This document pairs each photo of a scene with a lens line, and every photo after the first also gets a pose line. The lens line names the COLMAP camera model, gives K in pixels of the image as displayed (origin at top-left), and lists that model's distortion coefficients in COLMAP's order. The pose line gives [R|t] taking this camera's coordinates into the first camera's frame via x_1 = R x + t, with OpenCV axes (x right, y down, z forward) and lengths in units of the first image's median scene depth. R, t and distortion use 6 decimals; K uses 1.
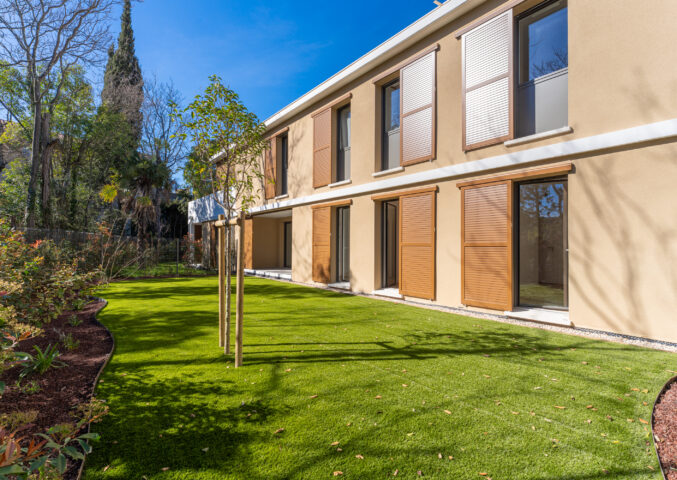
lens RADIAL K [[323.3, 0, 338.5], [0, 323.3, 240.0], [0, 0, 1]] dist [0.002409, -0.000098]
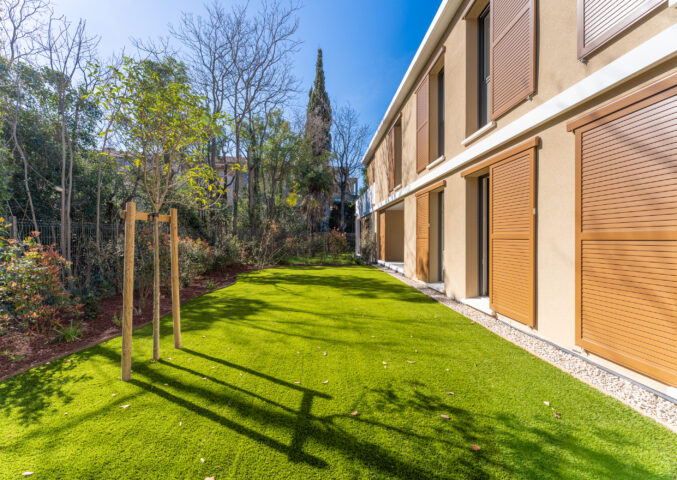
lens RADIAL K [[287.3, 0, 338.5], [0, 287.3, 240.0], [0, 0, 1]] dist [-0.002633, -0.000354]
pose [[0.818142, -0.003550, -0.575006, 0.297521], [0.019443, 0.999580, 0.021493, 0.001932], [0.574688, -0.028764, 0.817867, 0.341750]]
